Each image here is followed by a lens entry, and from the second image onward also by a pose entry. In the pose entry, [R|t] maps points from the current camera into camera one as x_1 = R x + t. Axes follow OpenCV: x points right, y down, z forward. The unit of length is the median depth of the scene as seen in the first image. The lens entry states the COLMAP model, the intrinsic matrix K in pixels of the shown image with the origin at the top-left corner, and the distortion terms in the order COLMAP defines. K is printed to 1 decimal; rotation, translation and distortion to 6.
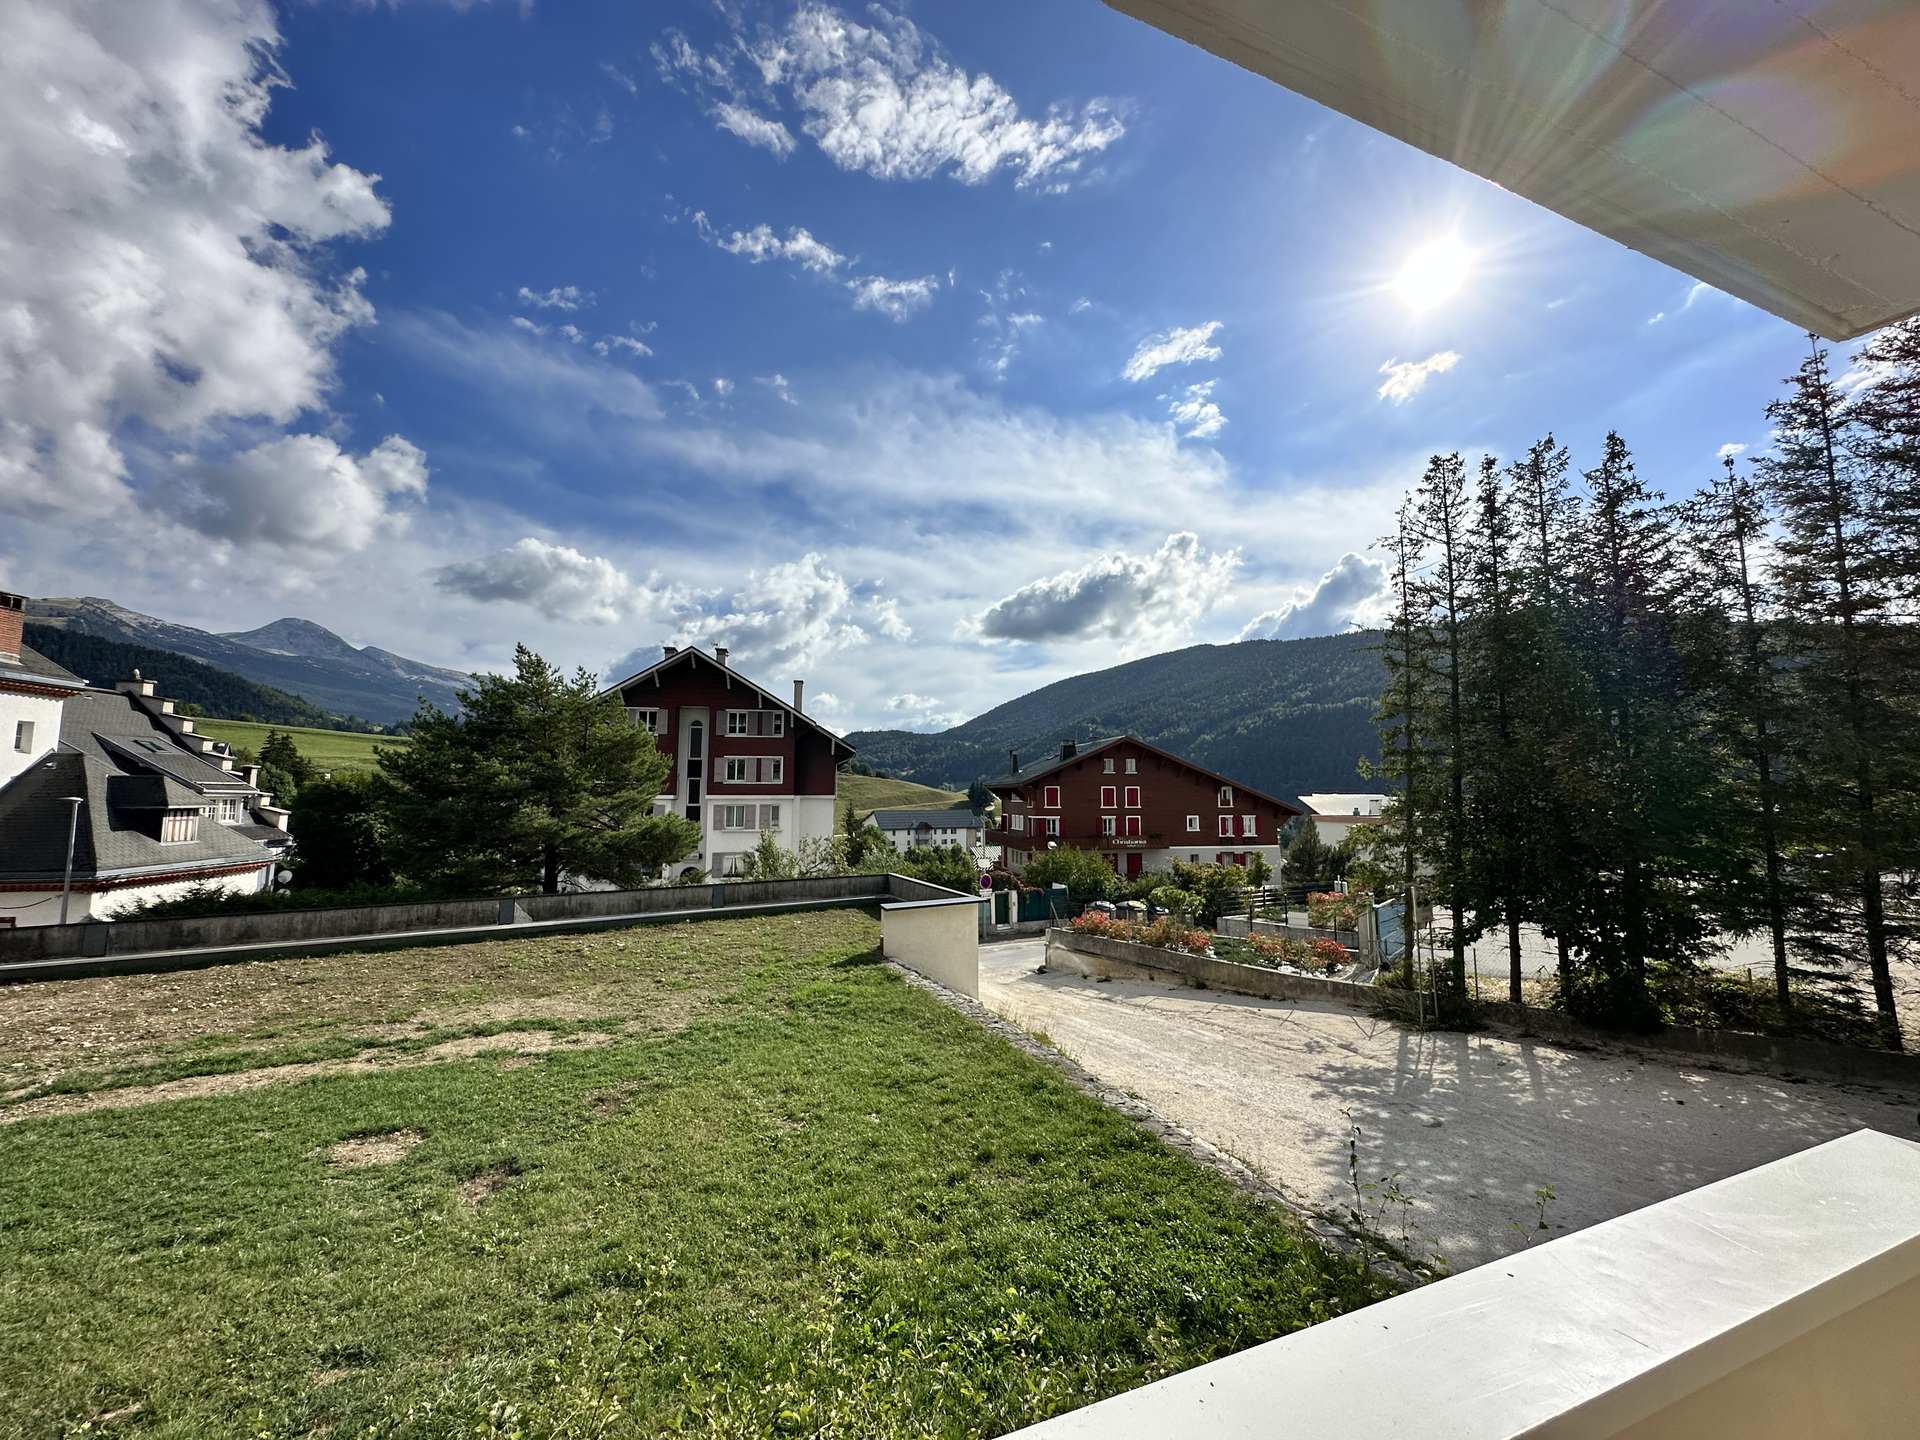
lens RADIAL K [[767.2, 0, 961.7], [0, 767.2, 719.0], [0, 0, 1]] dist [-0.003634, 0.000359]
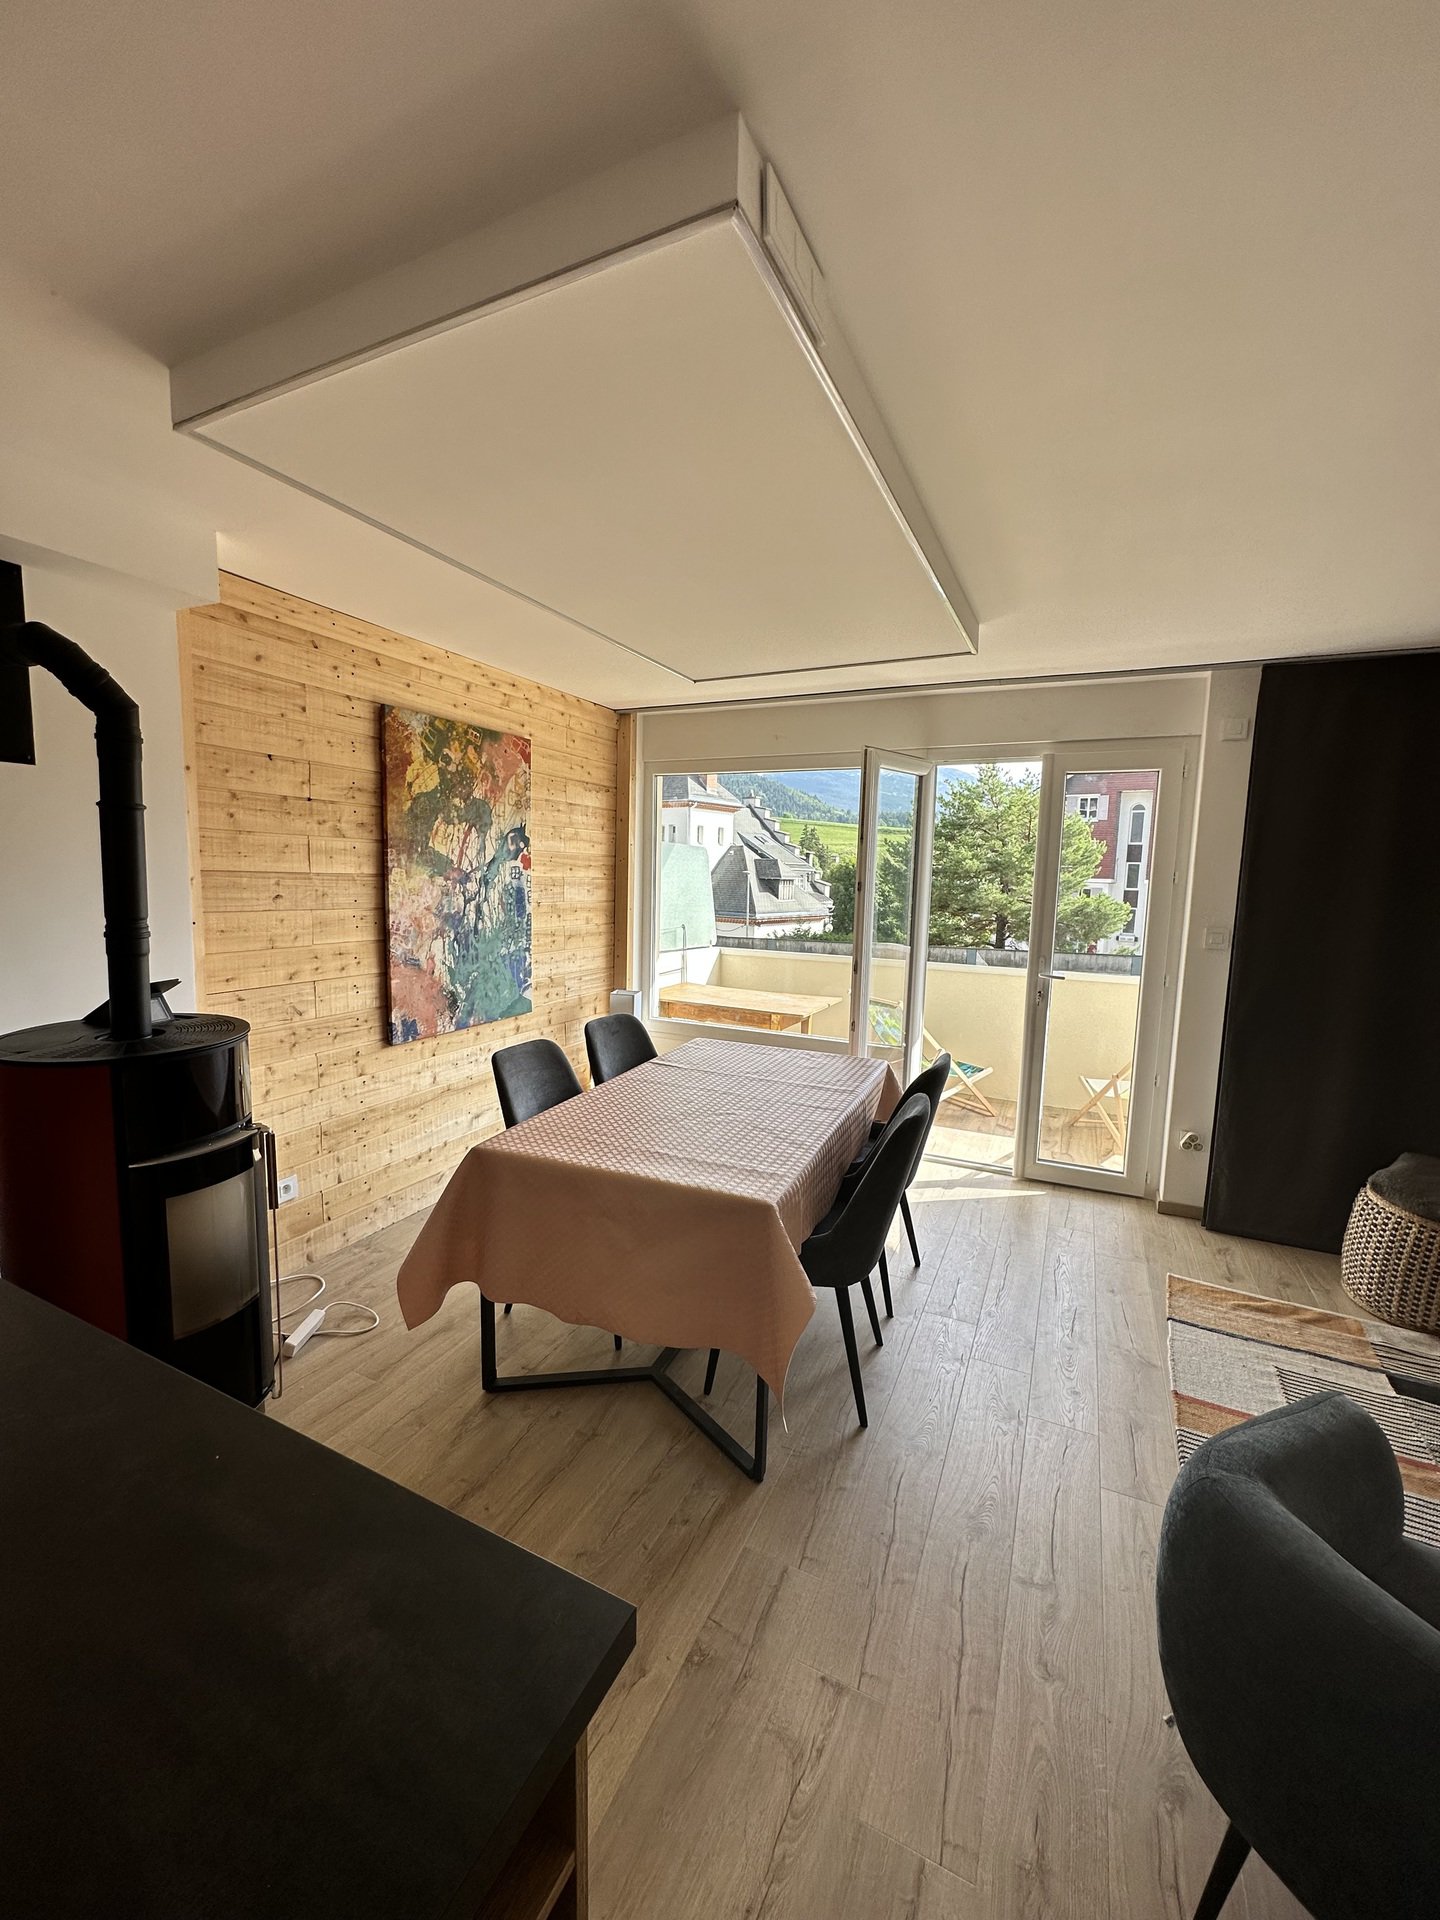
lens RADIAL K [[767.2, 0, 720.0], [0, 767.2, 960.0], [0, 0, 1]] dist [-0.003634, 0.000359]
pose [[0.670143, 0.101720, -0.735229, 0.069305], [0.049340, 0.982268, 0.180871, -0.011403], [0.740591, -0.157486, 0.653241, -0.138561]]
